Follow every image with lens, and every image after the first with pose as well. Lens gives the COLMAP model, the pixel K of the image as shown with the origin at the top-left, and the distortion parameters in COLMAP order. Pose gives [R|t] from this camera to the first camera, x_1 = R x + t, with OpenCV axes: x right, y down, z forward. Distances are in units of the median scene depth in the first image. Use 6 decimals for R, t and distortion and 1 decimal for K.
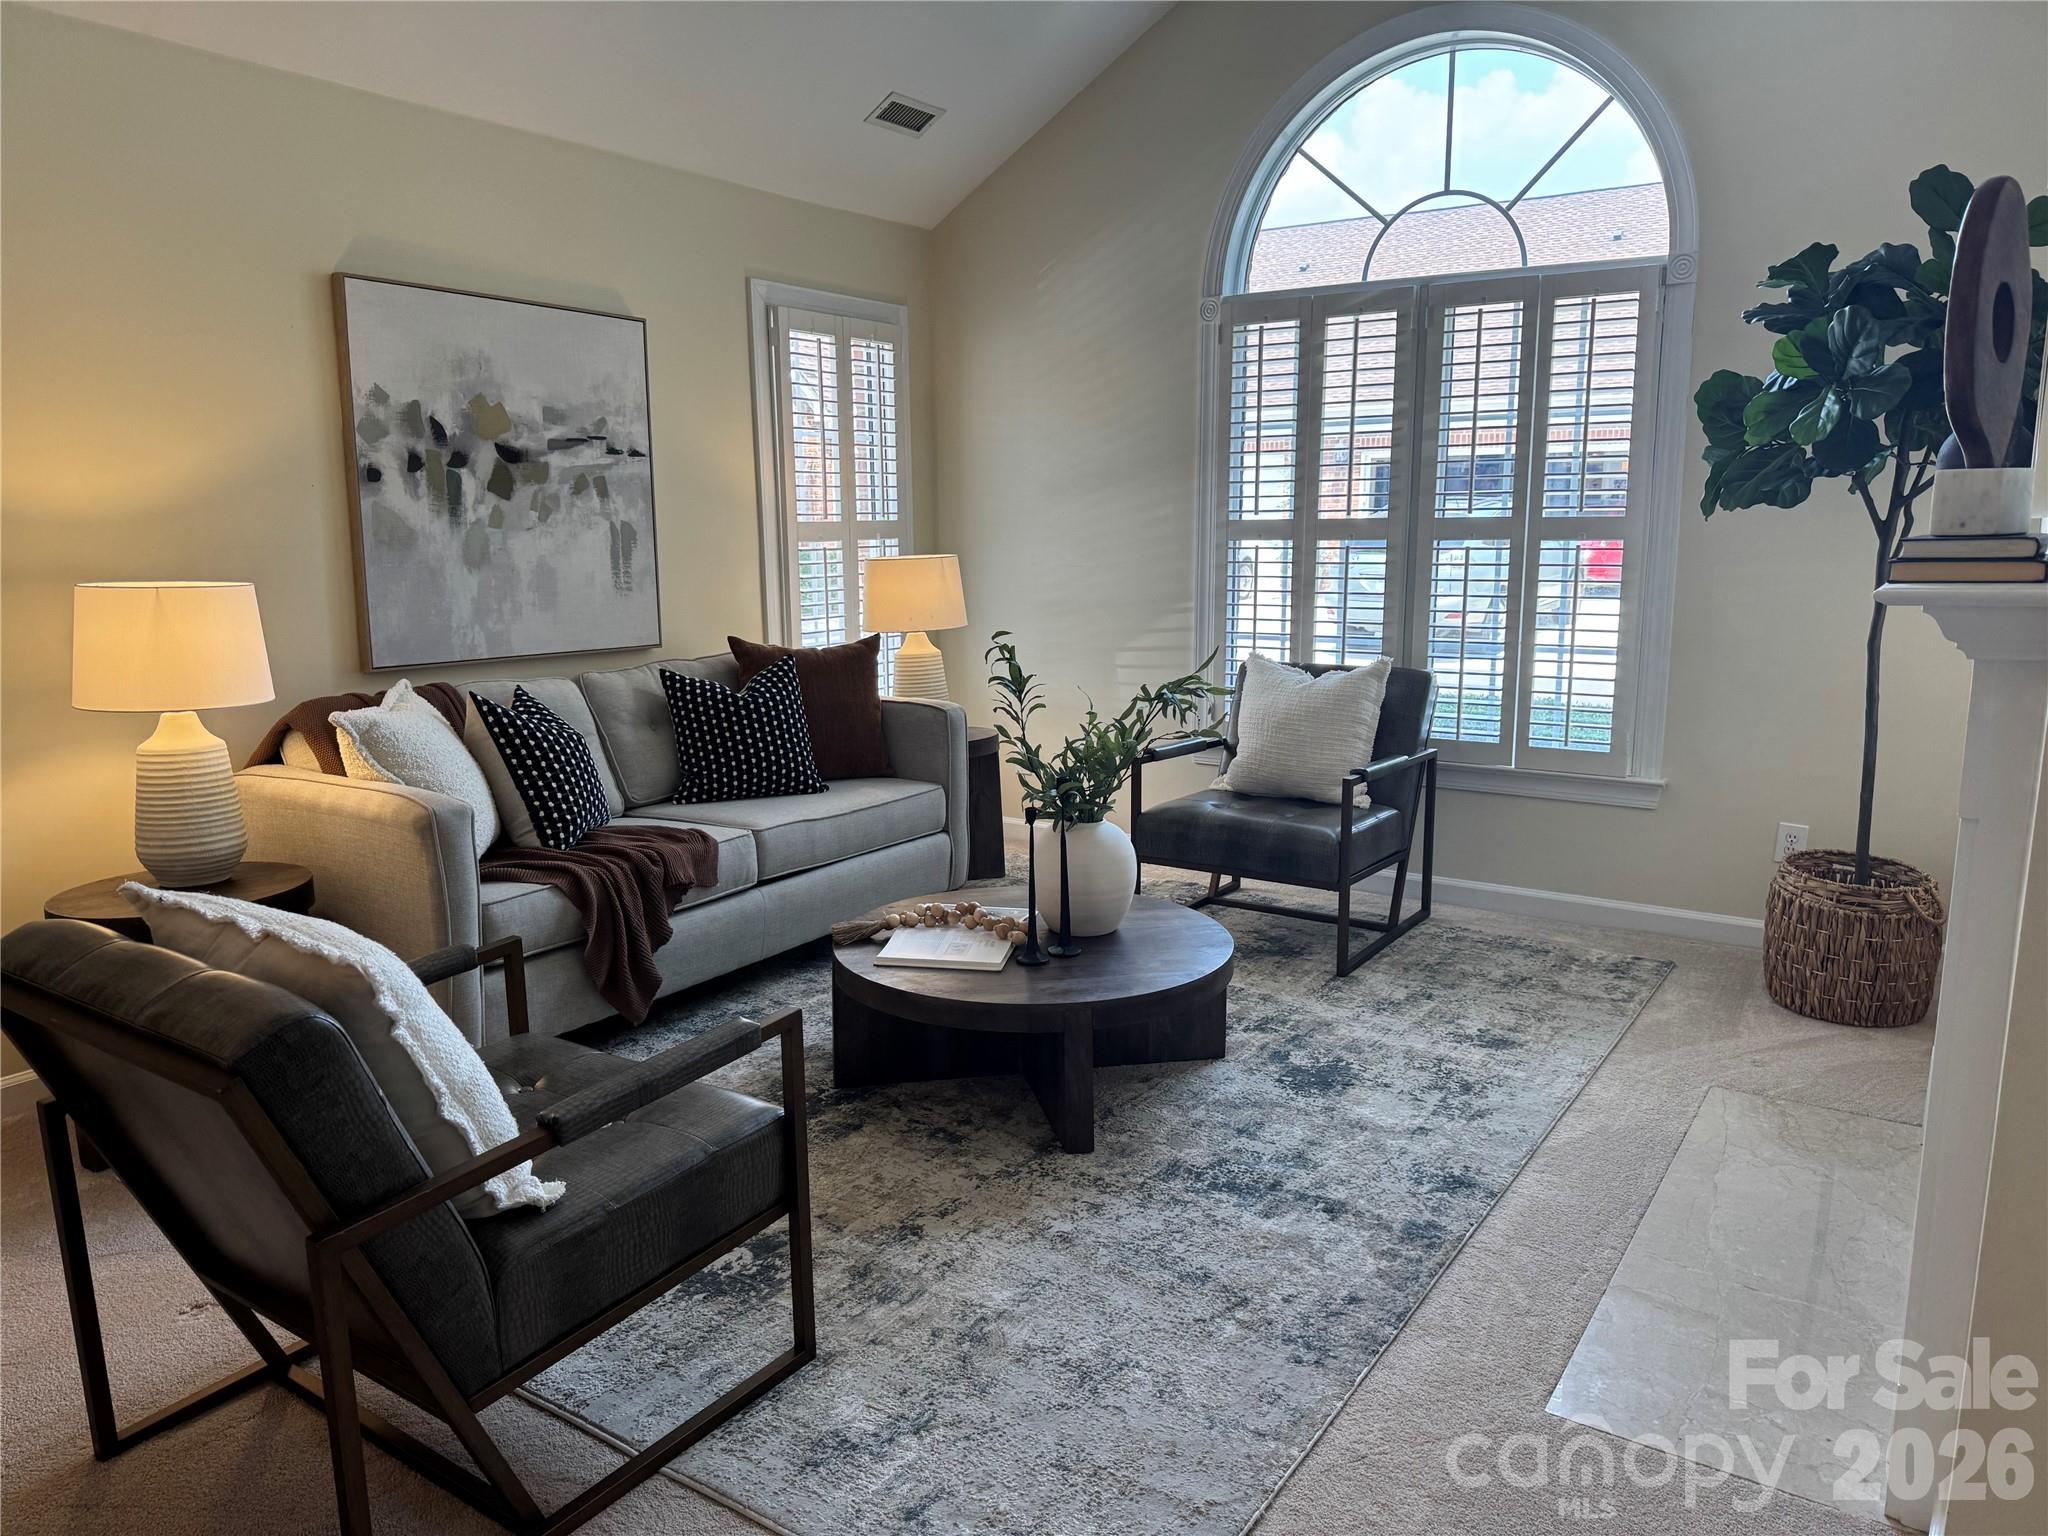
lens RADIAL K [[1418.1, 0, 1009.9], [0, 1418.1, 783.1], [0, 0, 1]] dist [0.022164, -0.012509]
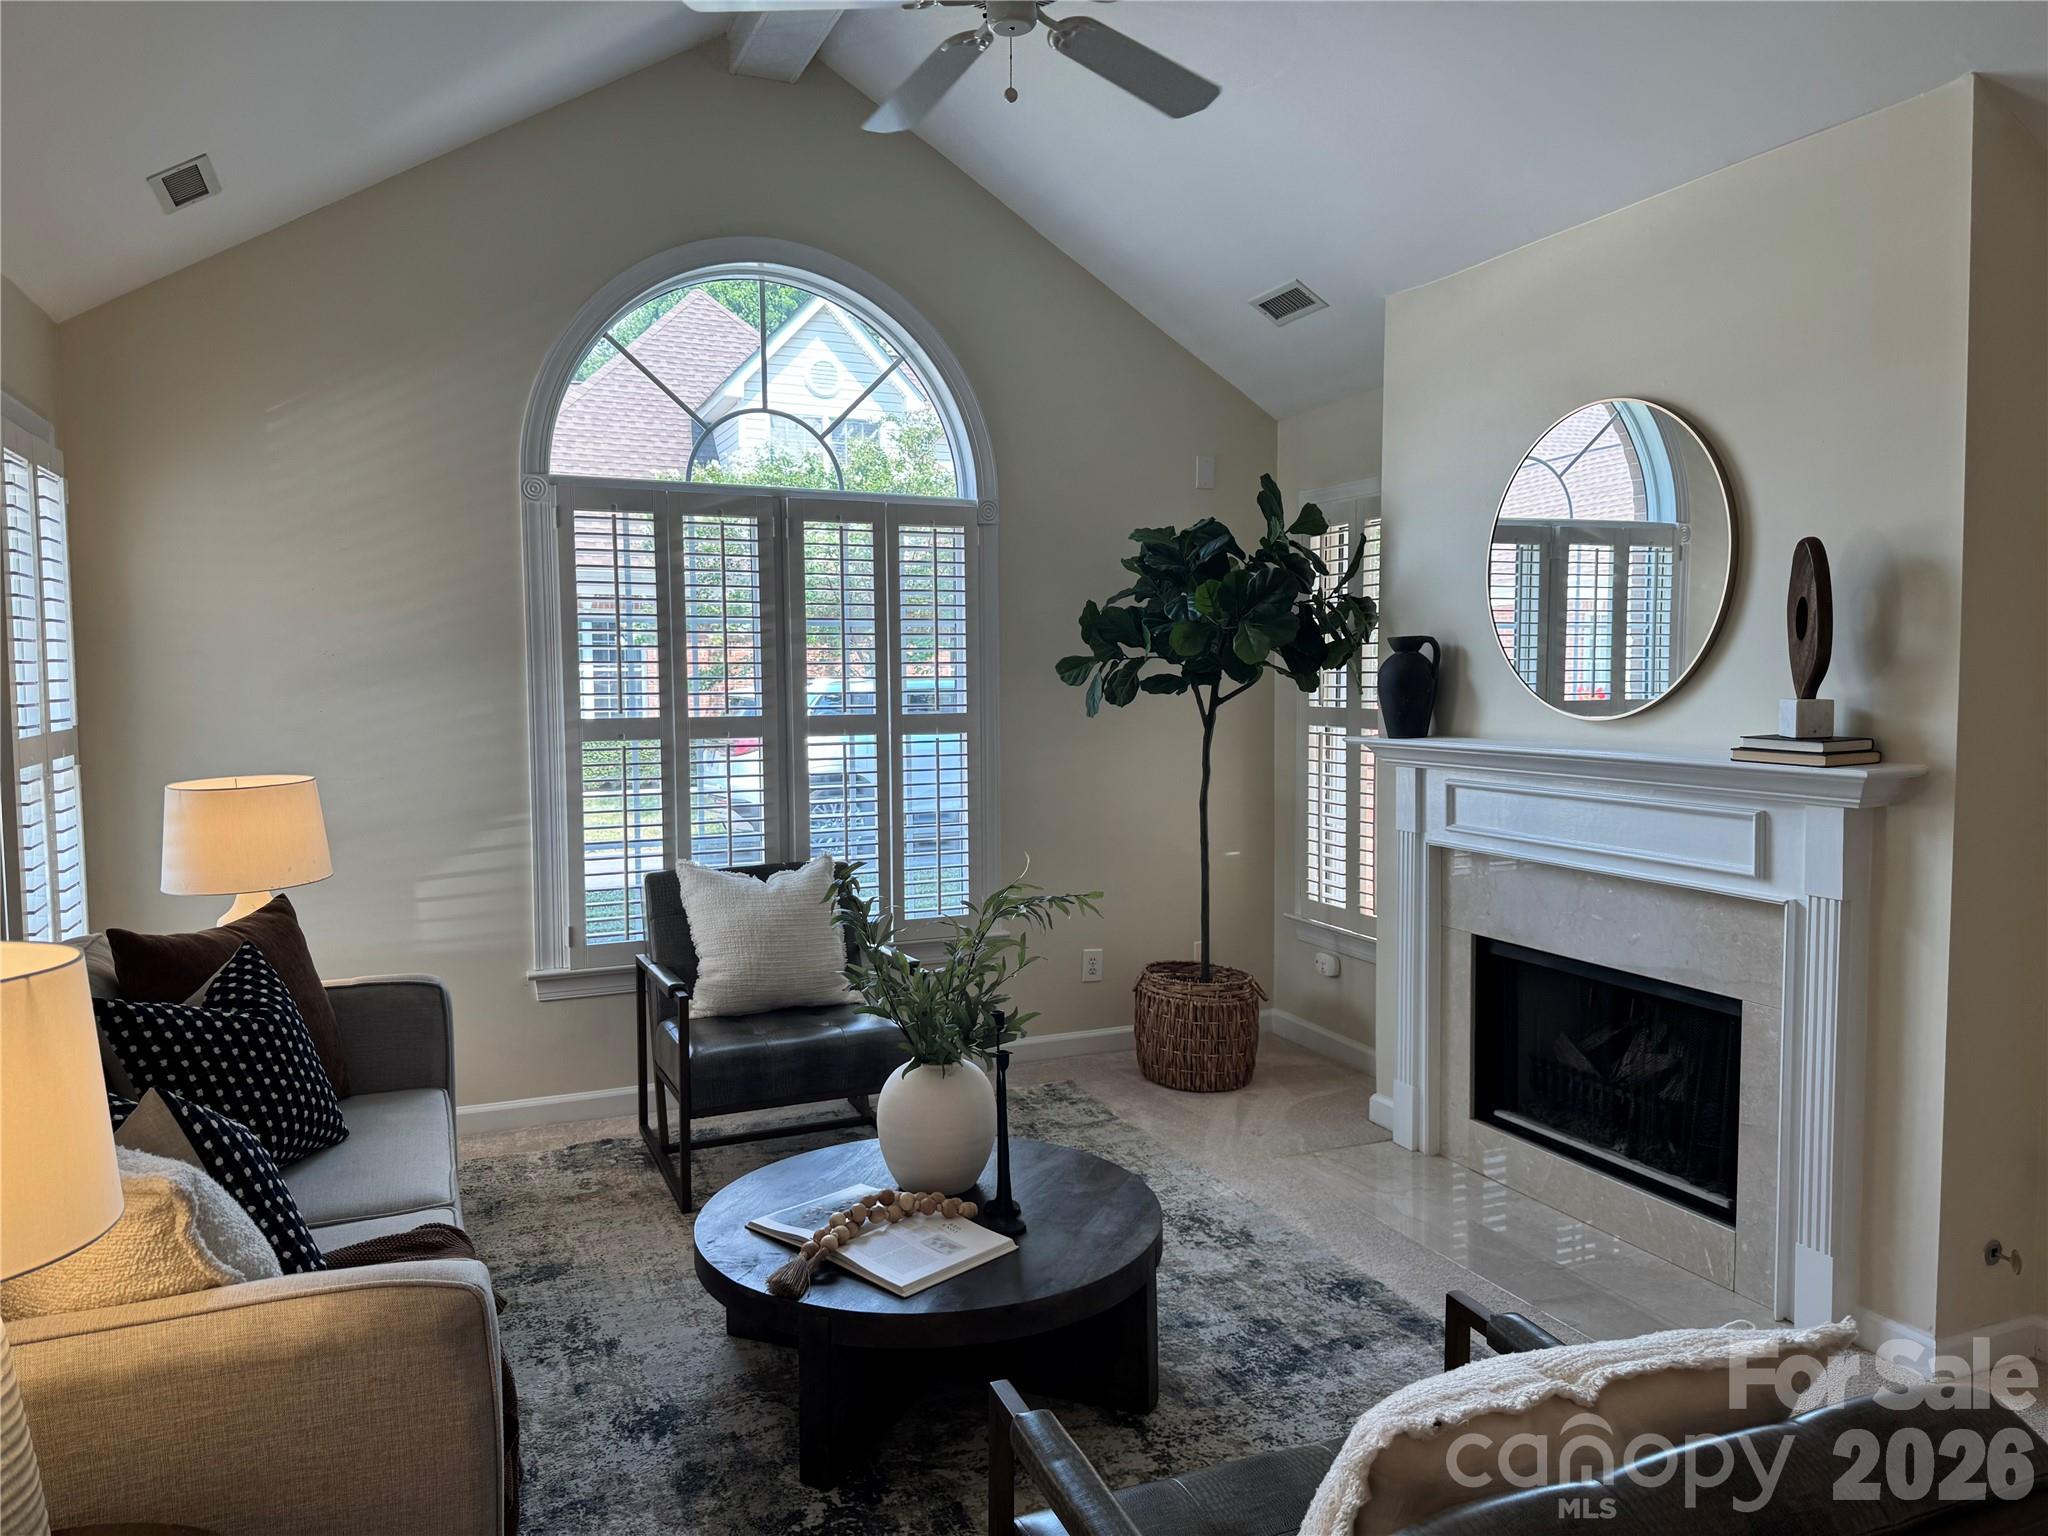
lens RADIAL K [[1418.1, 0, 1013.0], [0, 1418.1, 761.3], [0, 0, 1]] dist [0.022164, -0.012509]
pose [[0.544766, -0.051749, 0.836990, -0.516092], [0.156545, 0.986825, -0.040877, -0.092459], [-0.823847, 0.153295, 0.545689, 0.334798]]
